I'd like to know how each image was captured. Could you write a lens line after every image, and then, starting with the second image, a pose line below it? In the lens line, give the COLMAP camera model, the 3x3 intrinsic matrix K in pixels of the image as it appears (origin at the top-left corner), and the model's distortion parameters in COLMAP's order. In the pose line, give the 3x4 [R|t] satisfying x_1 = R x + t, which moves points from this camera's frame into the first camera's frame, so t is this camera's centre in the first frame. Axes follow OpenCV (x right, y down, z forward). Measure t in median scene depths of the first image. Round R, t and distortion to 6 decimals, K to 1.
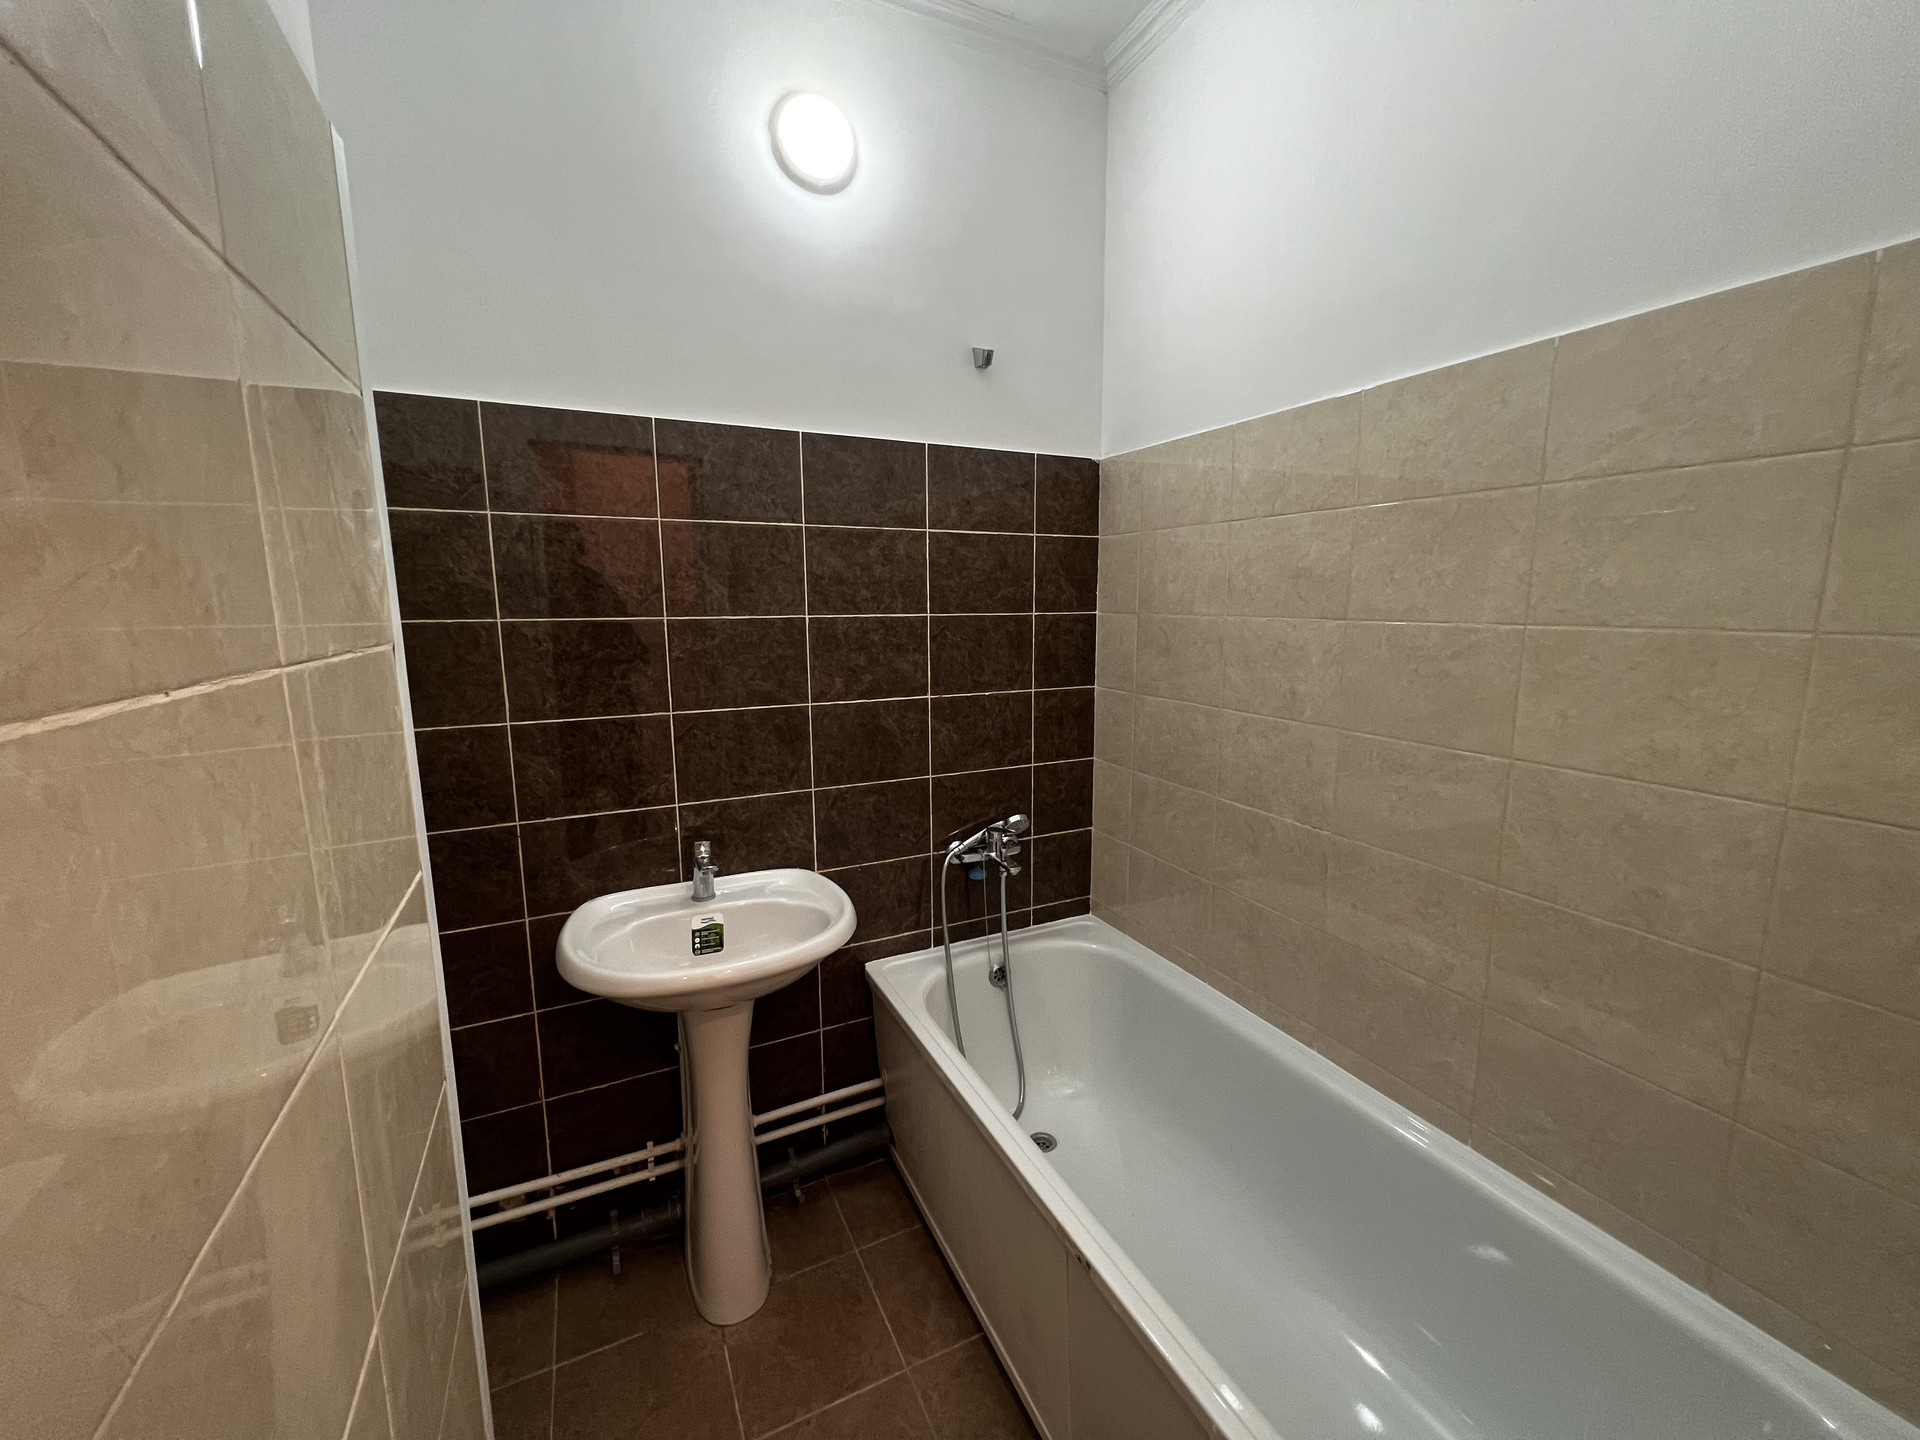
lens RADIAL K [[768.7, 0, 961.7], [0, 768.7, 717.8], [0, 0, 1]] dist [0.000673, 0.000241]
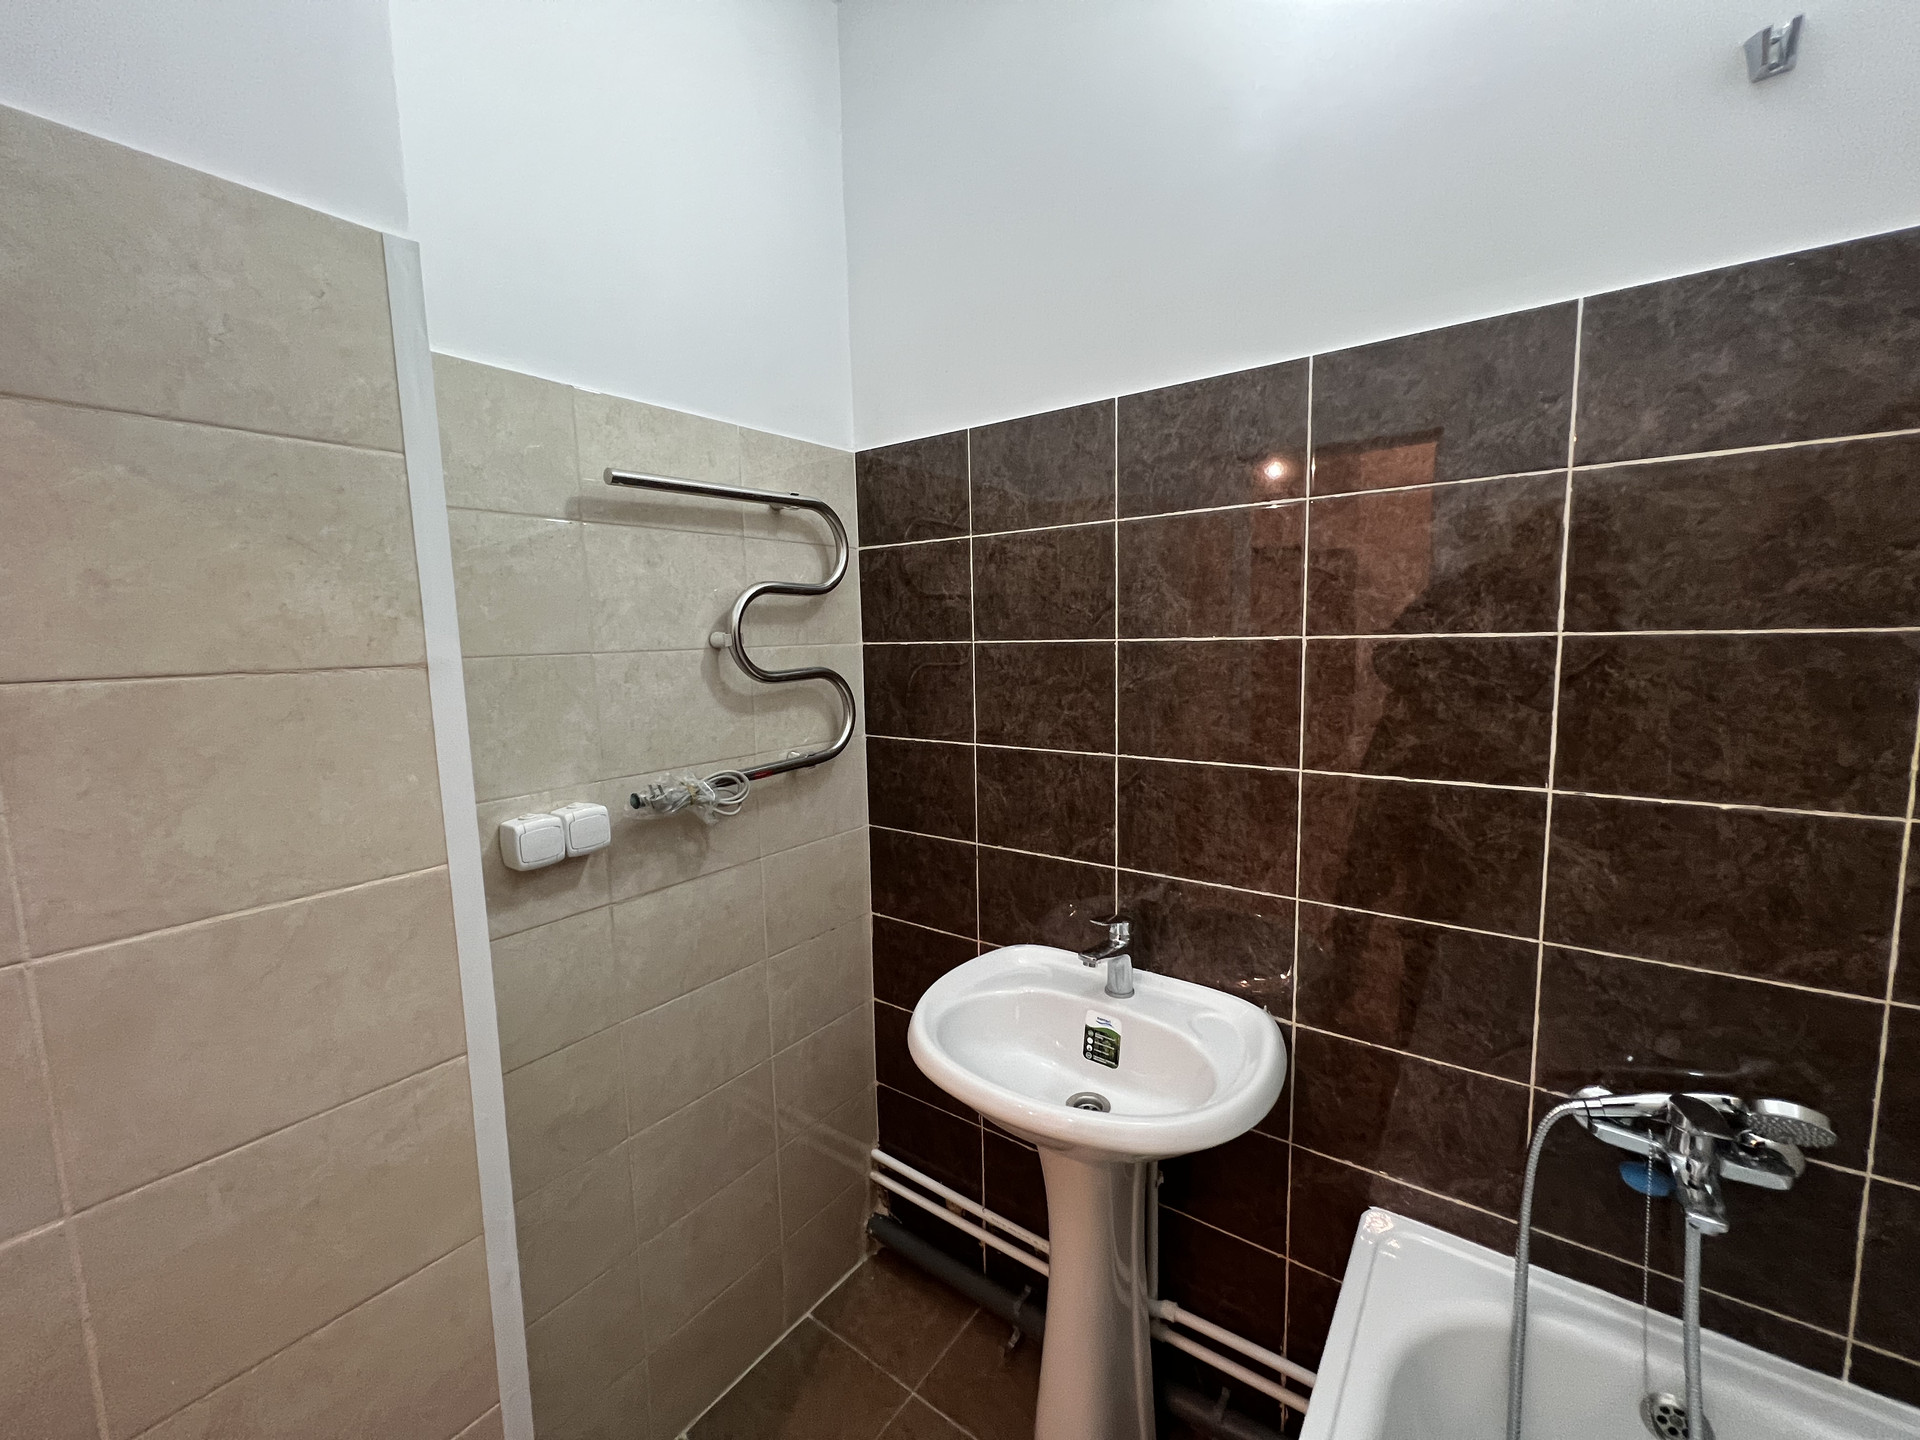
lens RADIAL K [[768.7, 0, 961.7], [0, 768.7, 717.8], [0, 0, 1]] dist [0.000673, 0.000241]
pose [[0.464380, 0.091391, -0.880908, 0.252984], [-0.111366, 0.992792, 0.044292, -0.061757], [0.878606, 0.077535, 0.471210, 0.446884]]
